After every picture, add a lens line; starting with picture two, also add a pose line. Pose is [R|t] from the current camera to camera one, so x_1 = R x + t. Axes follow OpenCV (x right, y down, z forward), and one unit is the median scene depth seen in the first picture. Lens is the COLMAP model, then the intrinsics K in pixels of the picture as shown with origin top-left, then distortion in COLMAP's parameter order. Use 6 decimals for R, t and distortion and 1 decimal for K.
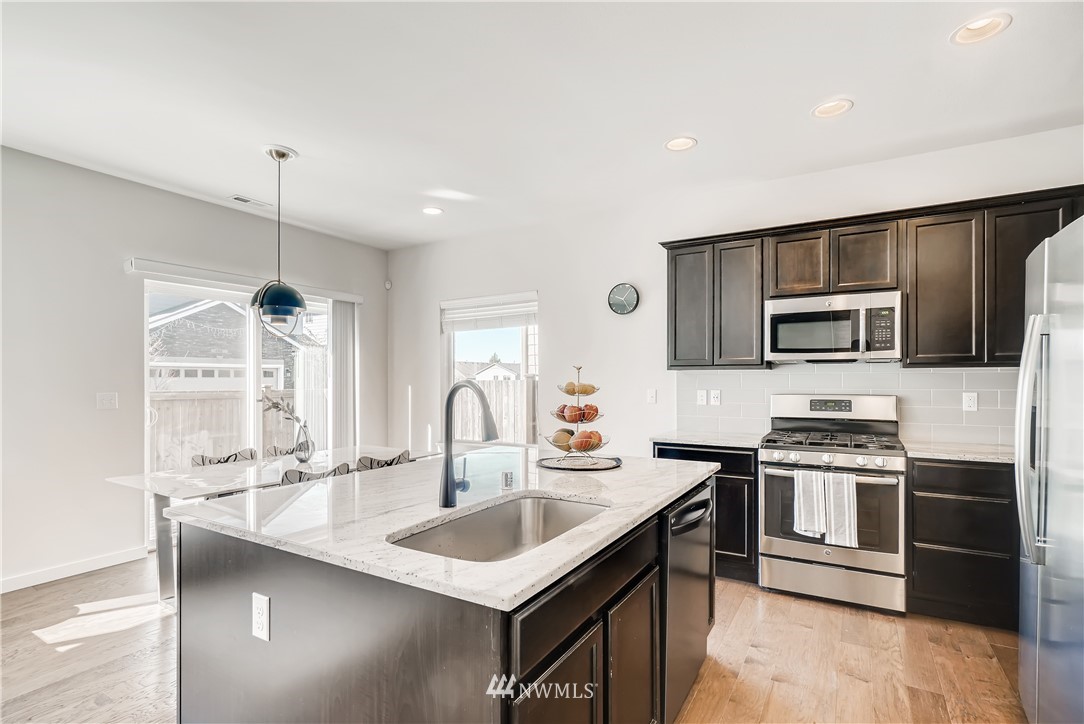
lens RADIAL K [[524.1, 0, 538.2], [0, 524.1, 379.5], [0, 0, 1]] dist [-0.001299, 0.001681]
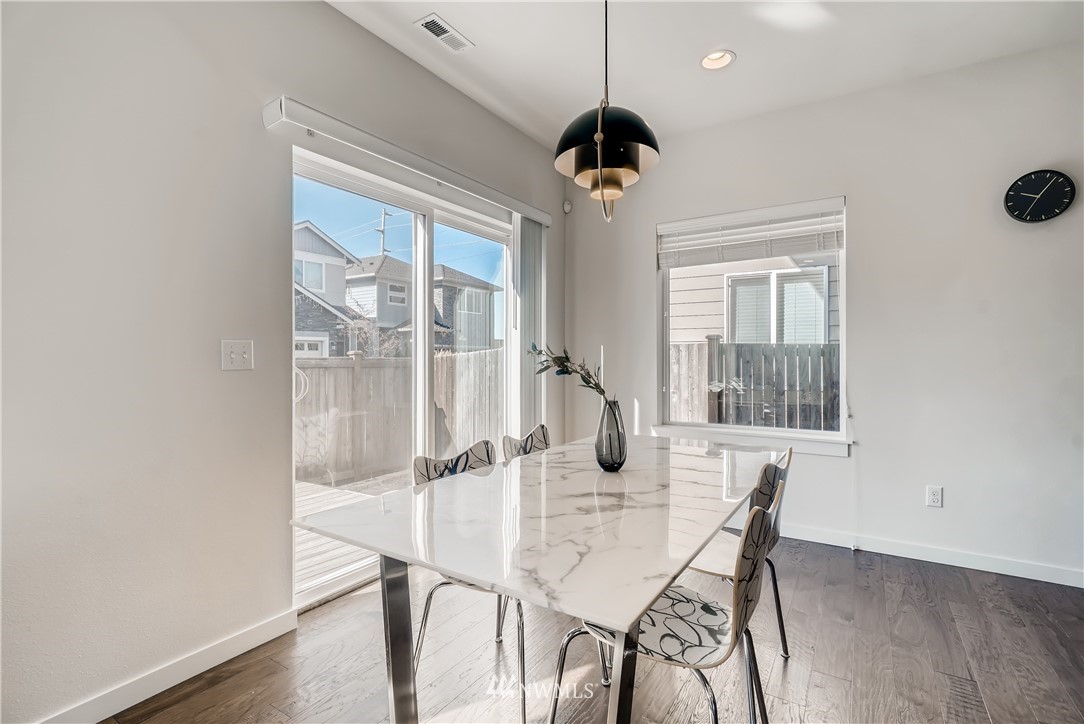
lens RADIAL K [[516.2, 0, 542.0], [0, 516.2, 362.0], [0, 0, 1]] dist [0.002485, 0.002010]
pose [[0.999787, 0.001189, -0.020591, -0.561346], [-0.000997, 0.999956, 0.009352, 0.048899], [0.020602, -0.009330, 0.999744, 0.528672]]
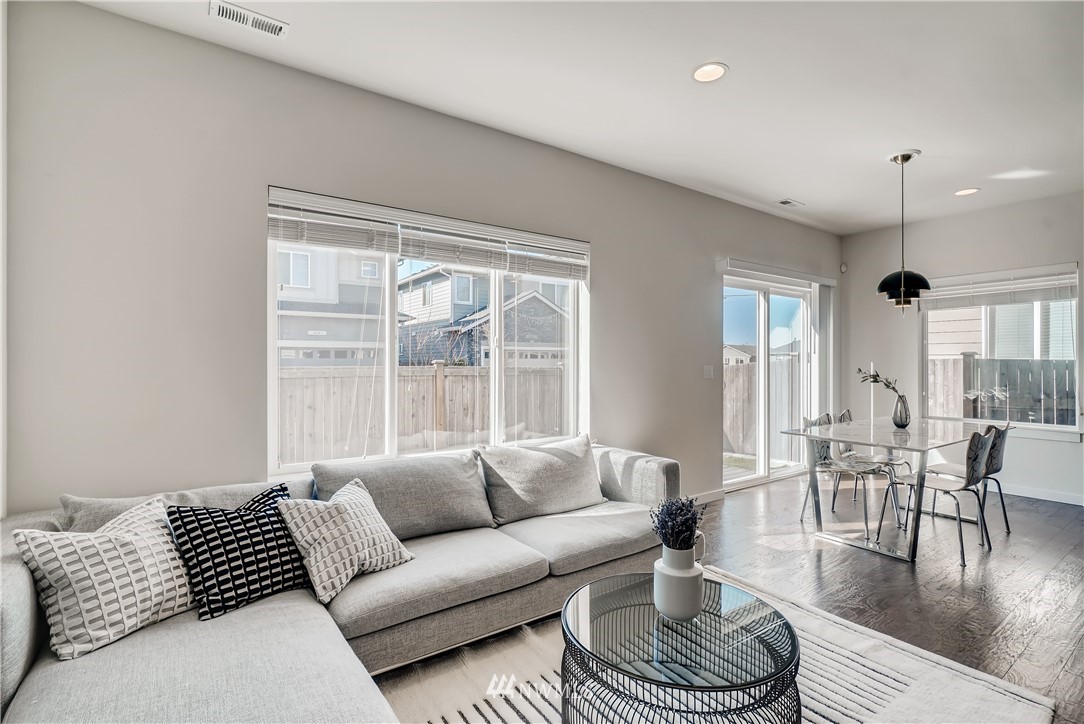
lens RADIAL K [[516.2, 0, 542.0], [0, 516.2, 362.0], [0, 0, 1]] dist [0.002485, 0.002010]
pose [[0.920118, 0.002107, -0.391637, -0.802699], [-0.002346, 0.999997, -0.000133, 0.020189], [0.391635, 0.001042, 0.920120, -0.368305]]
